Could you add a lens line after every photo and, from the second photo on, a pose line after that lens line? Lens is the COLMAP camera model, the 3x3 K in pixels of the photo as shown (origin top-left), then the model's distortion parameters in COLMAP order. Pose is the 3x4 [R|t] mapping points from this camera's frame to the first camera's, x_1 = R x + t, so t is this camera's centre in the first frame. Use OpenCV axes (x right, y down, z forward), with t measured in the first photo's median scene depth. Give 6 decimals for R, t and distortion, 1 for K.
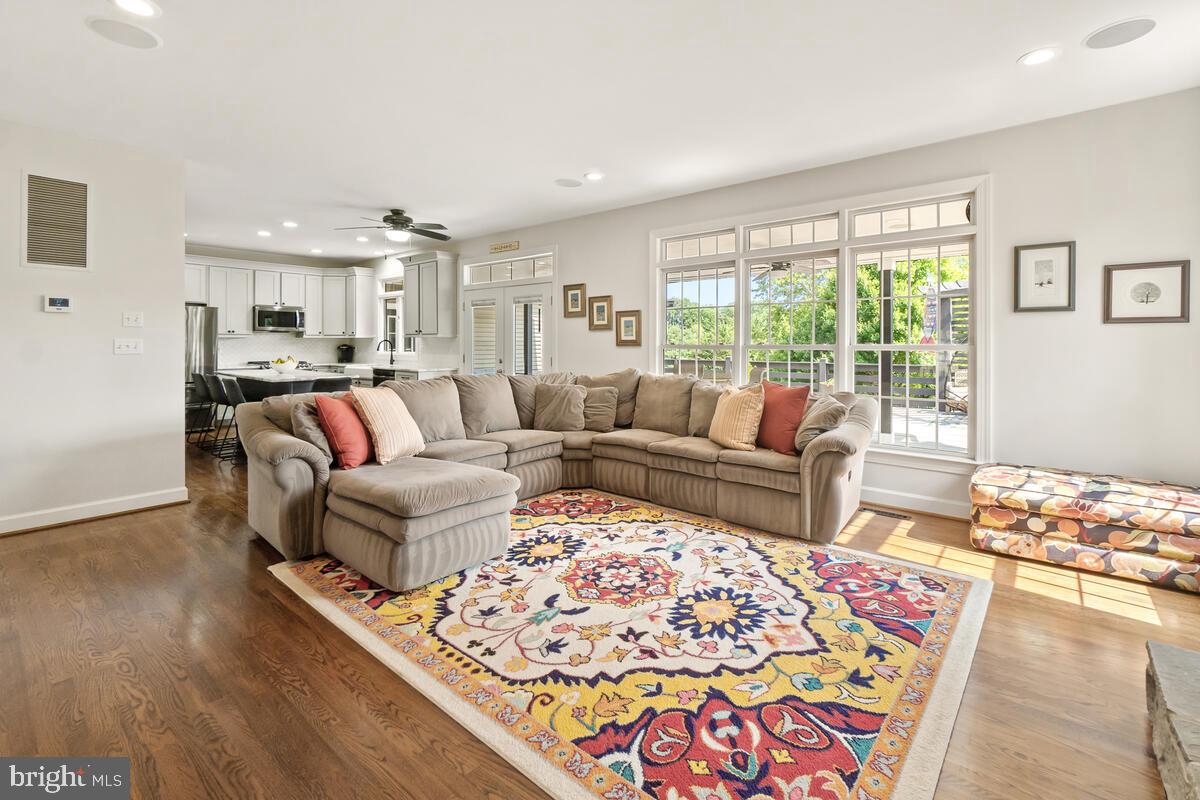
lens RADIAL K [[542.7, 0, 606.9], [0, 542.7, 341.7], [0, 0, 1]] dist [-0.005186, -0.000261]
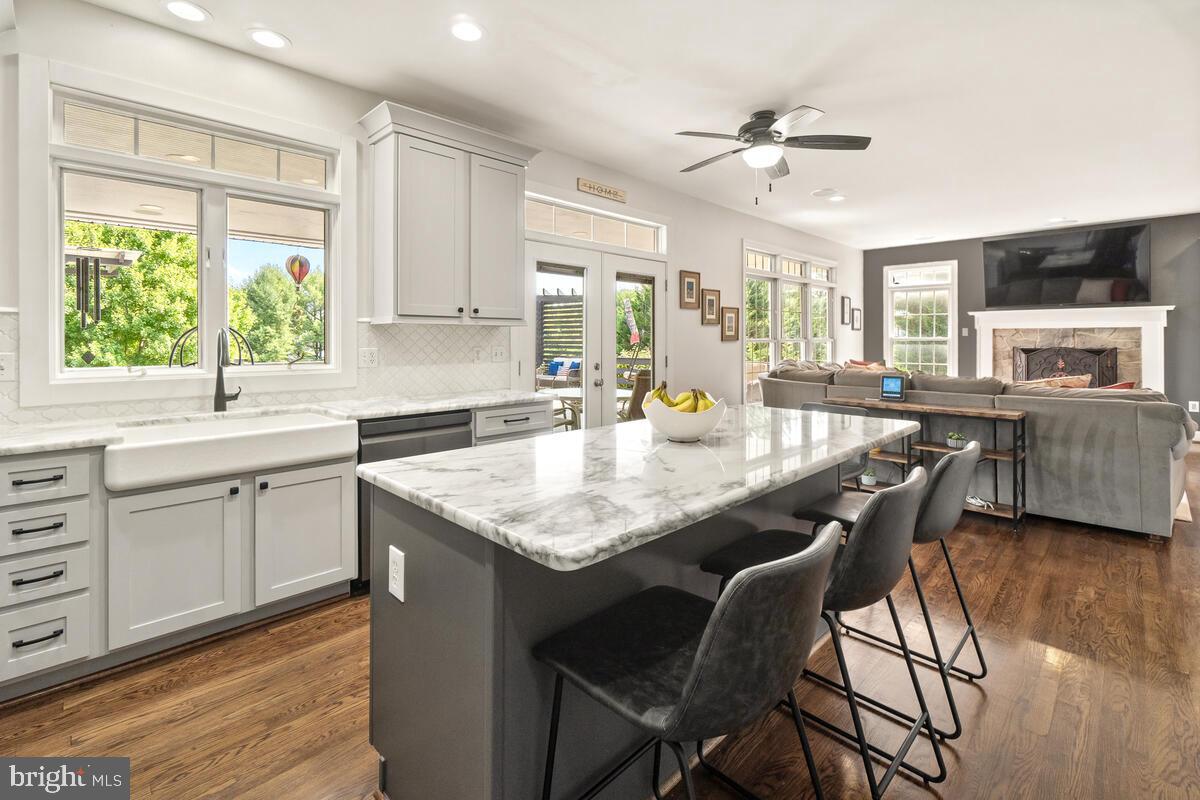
lens RADIAL K [[542.7, 0, 575.9], [0, 542.7, 337.3], [0, 0, 1]] dist [-0.005186, -0.000261]
pose [[0.093626, 0.001586, 0.995606, -1.246007], [-0.001451, 0.999998, -0.001457, 0.003145], [-0.995606, -0.001309, 0.093629, 1.438751]]
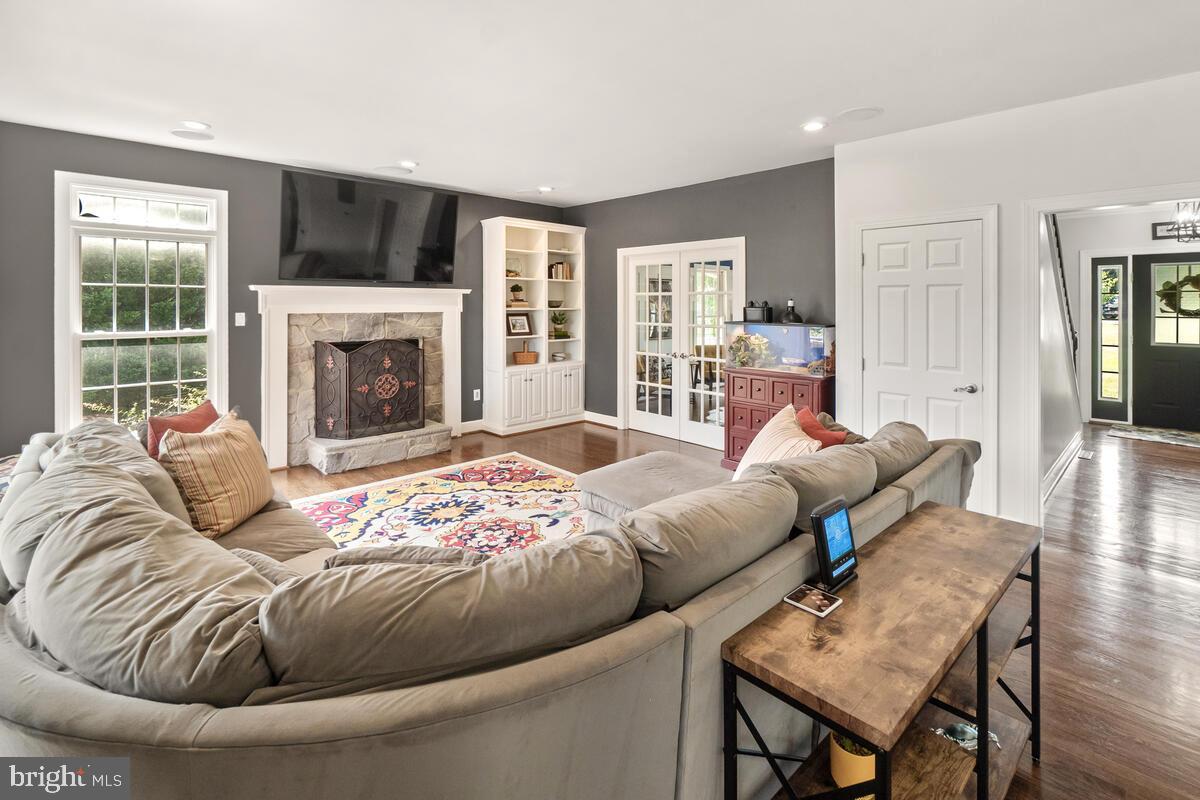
lens RADIAL K [[542.7, 0, 614.4], [0, 542.7, 308.5], [0, 0, 1]] dist [-0.005186, -0.000261]
pose [[-0.995775, -0.001591, 0.091810, -0.210707], [-0.001134, 0.999987, 0.005024, -0.042534], [-0.091817, 0.004899, -0.995764, 1.295751]]
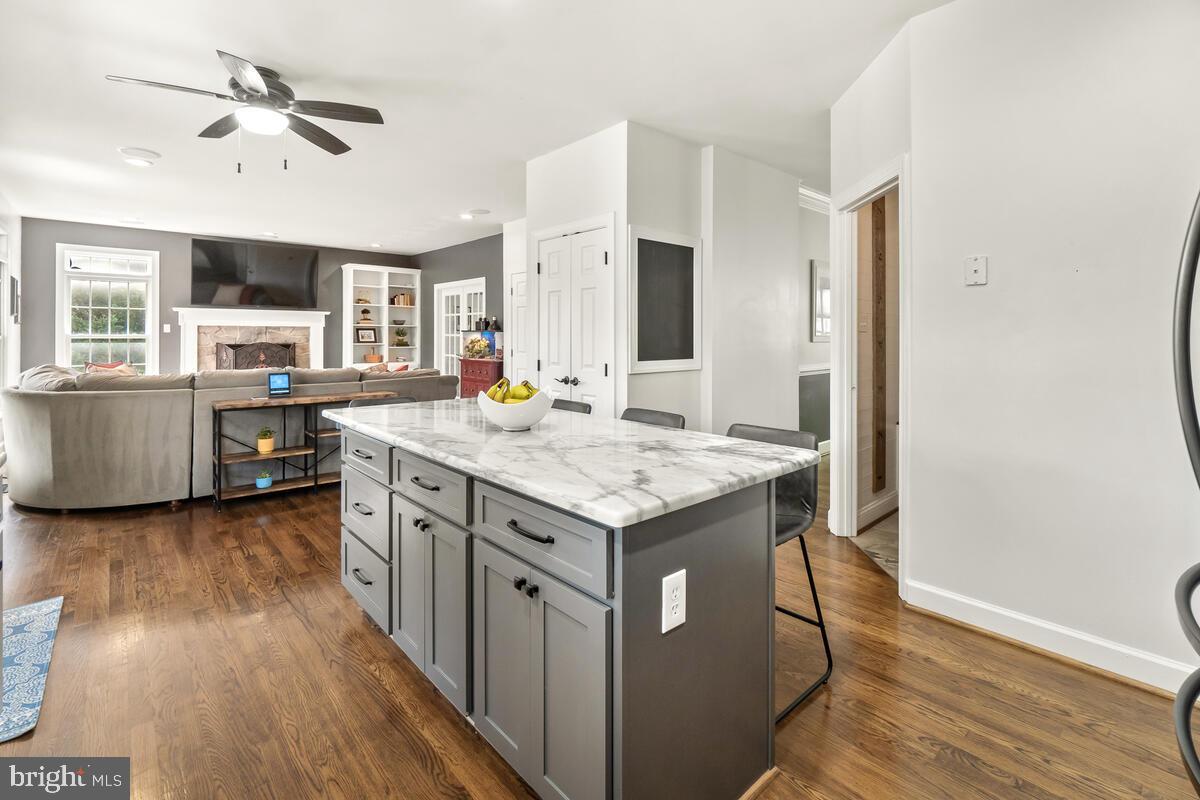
lens RADIAL K [[542.7, 0, 609.6], [0, 542.7, 338.5], [0, 0, 1]] dist [-0.005186, -0.000261]
pose [[-0.993083, -0.001722, 0.117403, -0.953928], [-0.001215, 0.999990, 0.004391, 0.003384], [-0.117409, 0.004218, -0.993075, 1.837250]]
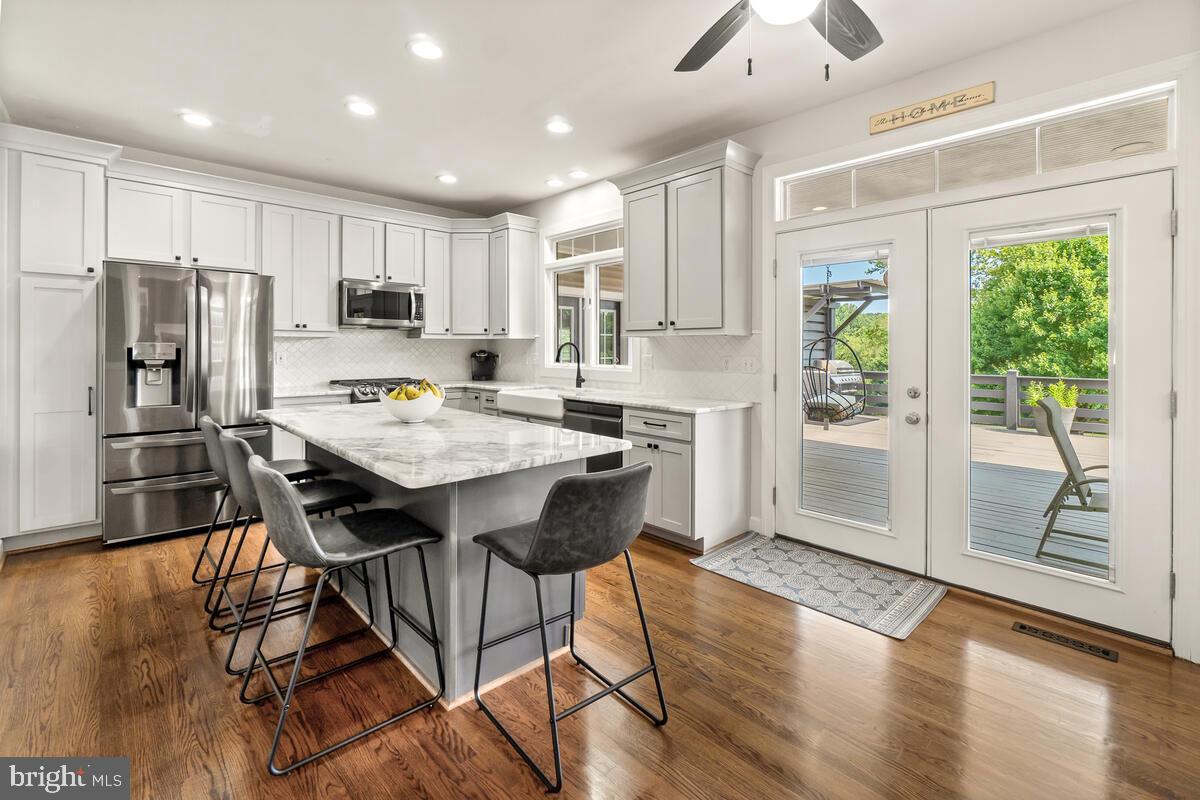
lens RADIAL K [[542.7, 0, 608.0], [0, 542.7, 343.9], [0, 0, 1]] dist [-0.005186, -0.000261]
pose [[0.994914, 0.002540, -0.100698, -0.579139], [-0.003192, 0.999975, -0.006319, 0.002835], [0.100679, 0.006608, 0.994897, 0.855230]]
